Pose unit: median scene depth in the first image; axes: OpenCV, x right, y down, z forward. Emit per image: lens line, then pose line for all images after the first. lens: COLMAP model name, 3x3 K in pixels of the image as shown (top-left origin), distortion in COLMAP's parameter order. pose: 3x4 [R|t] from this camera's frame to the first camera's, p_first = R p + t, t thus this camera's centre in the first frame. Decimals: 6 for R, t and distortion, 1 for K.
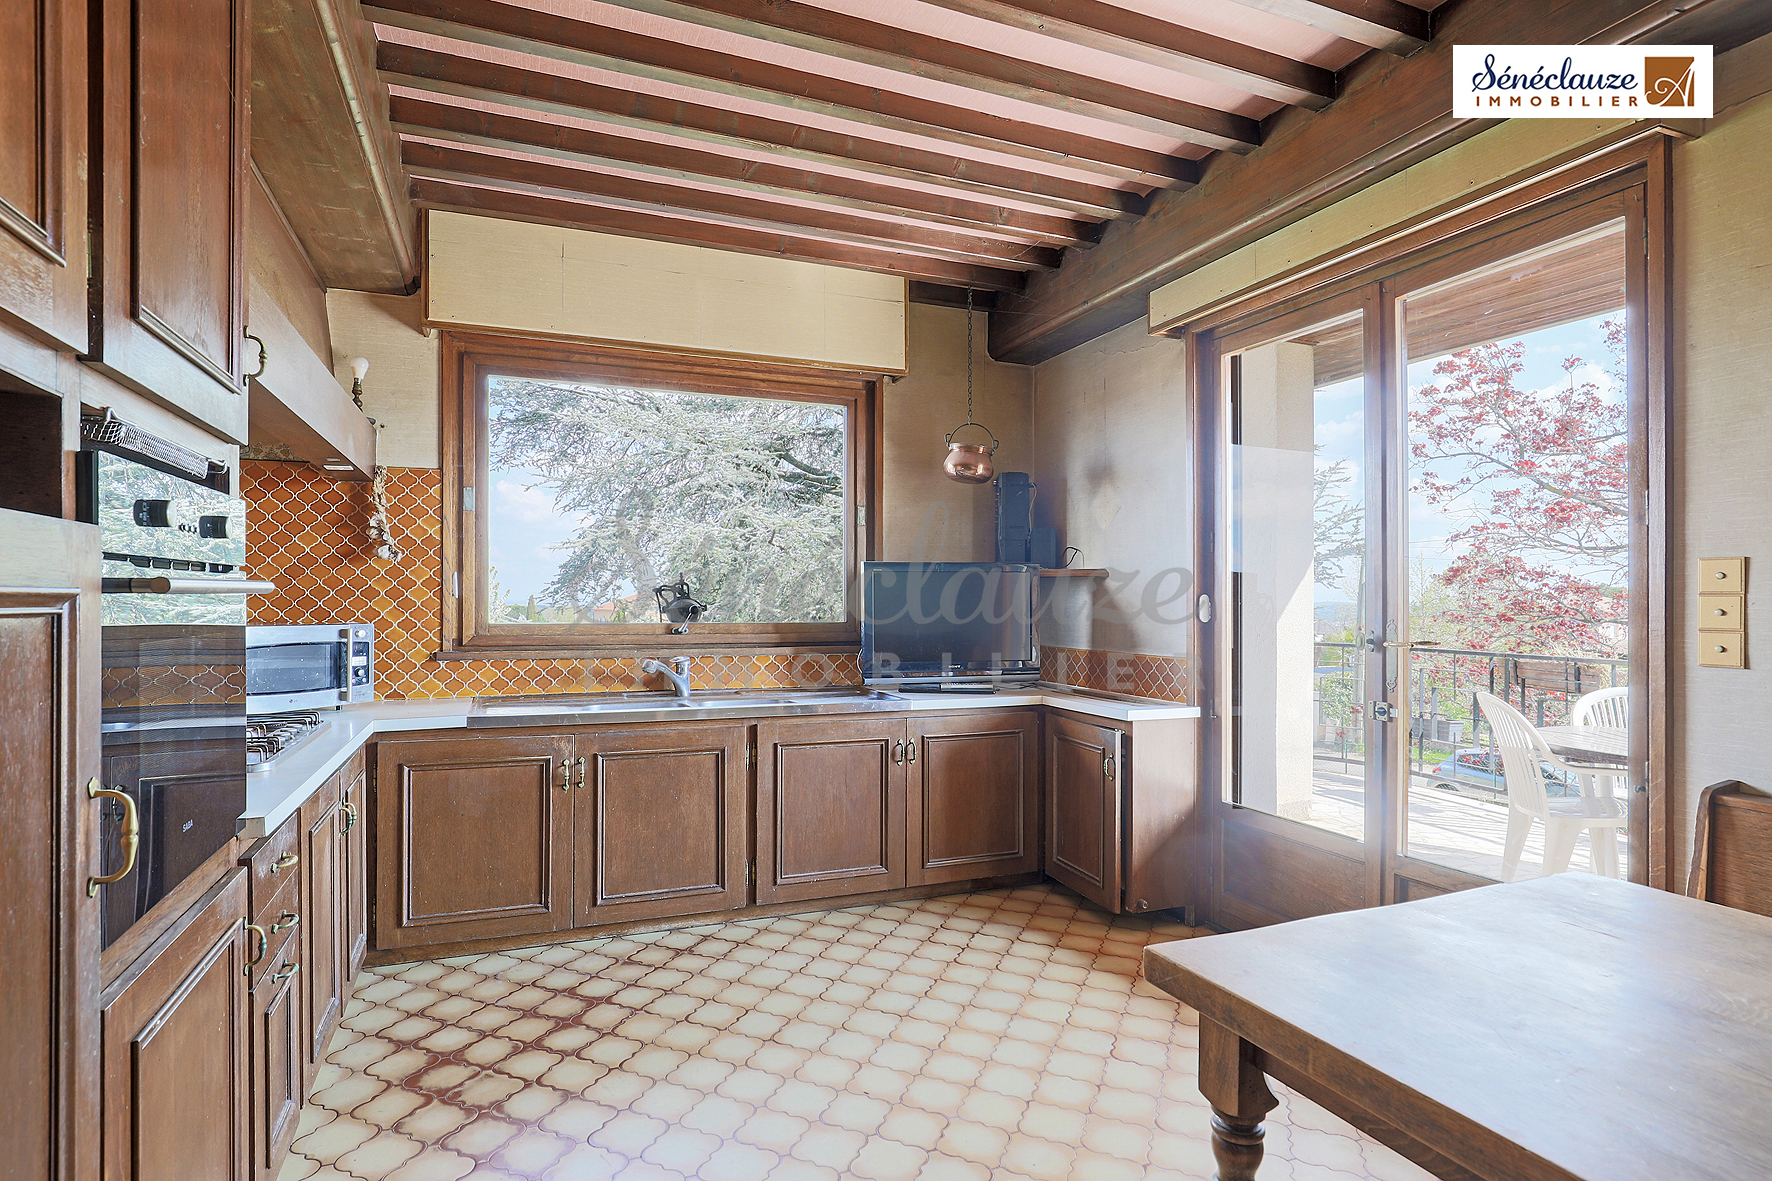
lens RADIAL K [[869.3, 0, 872.6], [0, 869.3, 597.2], [0, 0, 1]] dist [0.003291, 0.001154]
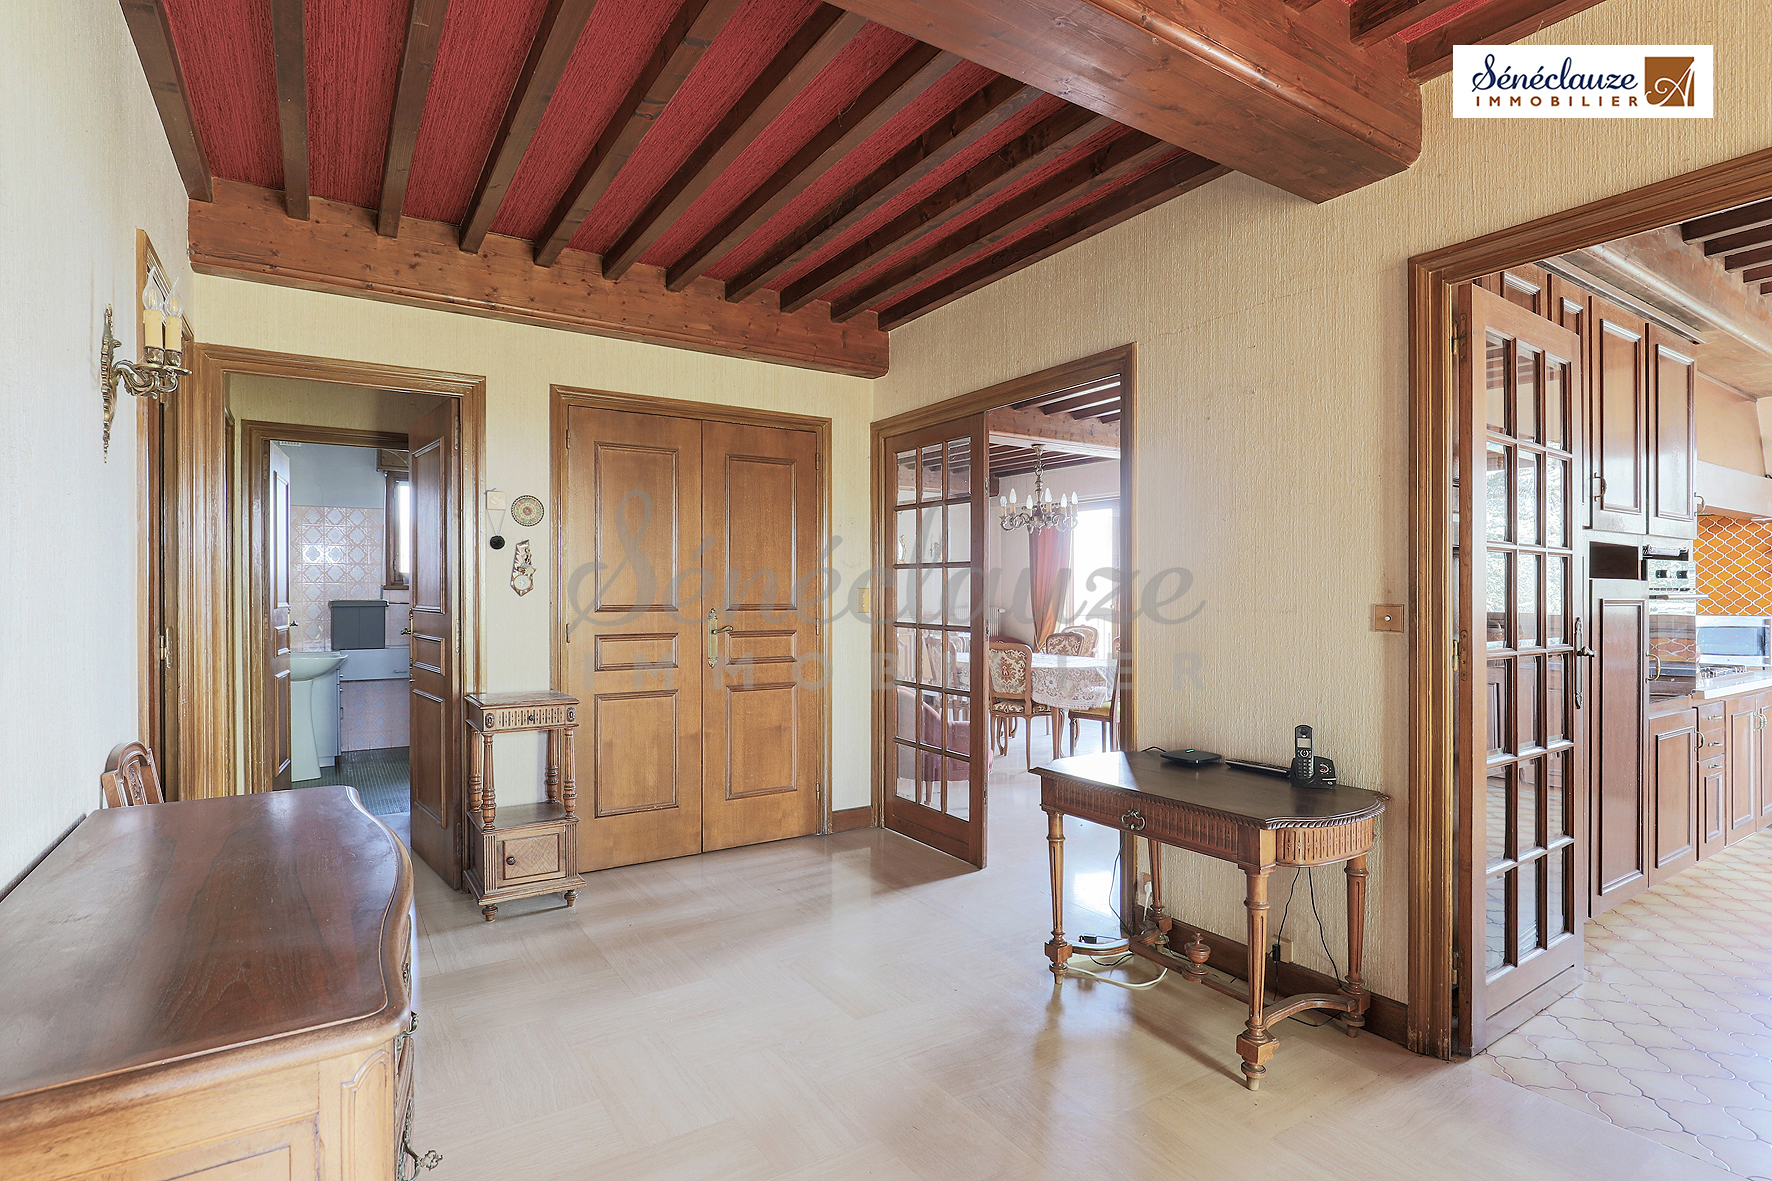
lens RADIAL K [[869.3, 0, 878.4], [0, 869.3, 596.7], [0, 0, 1]] dist [0.003291, 0.001154]
pose [[0.185505, 0.002884, -0.982639, 1.624829], [0.000047, 0.999996, 0.002944, -0.022372], [0.982643, -0.000592, 0.185504, -2.201601]]
